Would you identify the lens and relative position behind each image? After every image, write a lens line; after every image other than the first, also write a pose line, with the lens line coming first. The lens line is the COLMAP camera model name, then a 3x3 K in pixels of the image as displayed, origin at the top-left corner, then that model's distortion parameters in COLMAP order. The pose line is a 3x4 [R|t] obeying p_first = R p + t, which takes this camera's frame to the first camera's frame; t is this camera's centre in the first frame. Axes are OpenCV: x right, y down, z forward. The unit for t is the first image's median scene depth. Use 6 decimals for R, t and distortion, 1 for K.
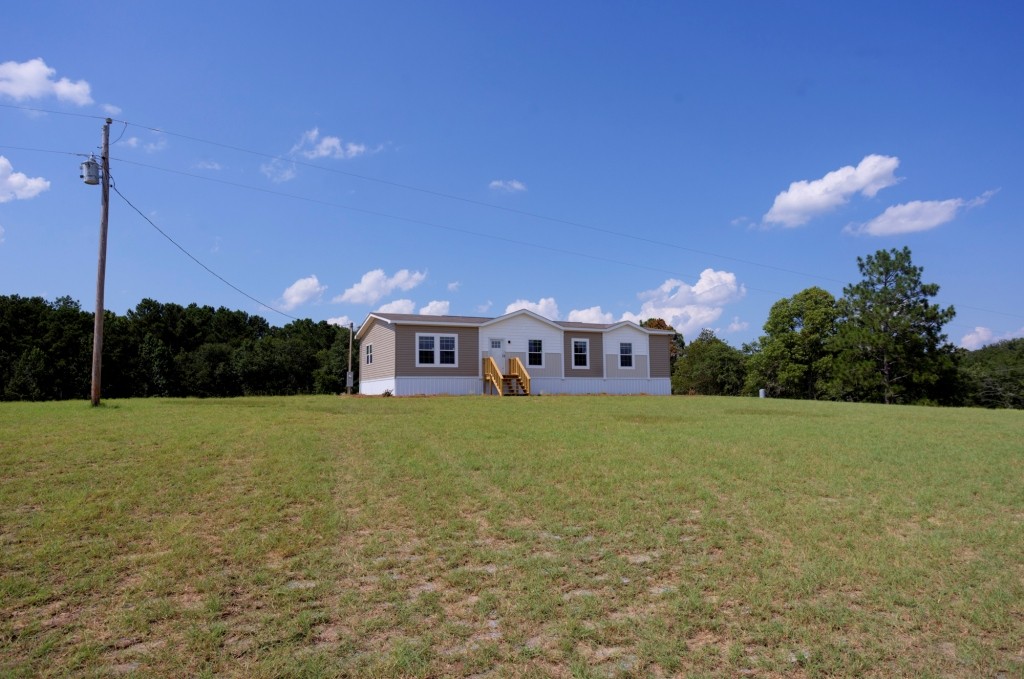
lens RADIAL K [[646.0, 0, 525.5], [0, 646.0, 339.9], [0, 0, 1]] dist [-0.004923, 0.000210]
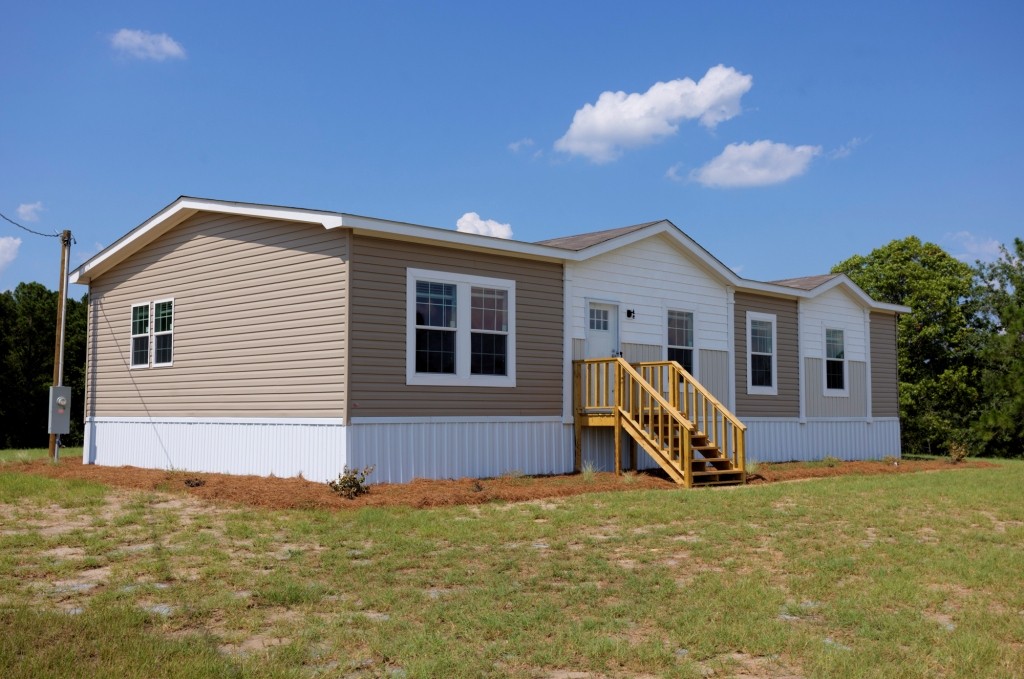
lens RADIAL K [[1038.9, 0, 527.7], [0, 1038.9, 338.0], [0, 0, 1]] dist [0.019487, 0.008837]
pose [[0.940810, 0.037098, 0.336899, -0.201570], [-0.042178, 0.999080, 0.007771, 0.010800], [-0.336300, -0.021521, 0.941509, 0.392587]]
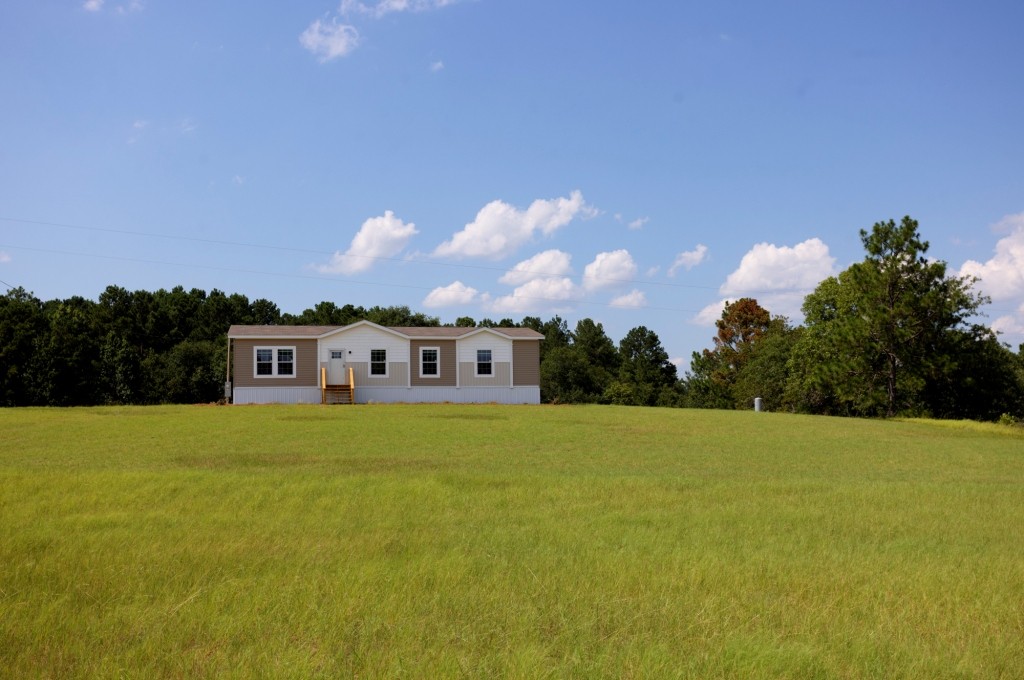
lens RADIAL K [[1146.6, 0, 512.0], [0, 1146.6, 340.0], [0, 0, 1]] dist [0.034516, 0.035480]
pose [[0.968763, -0.016794, -0.247418, 0.524344], [0.022468, 0.999545, 0.020126, -0.036689], [0.246968, -0.025056, 0.968700, -0.542079]]
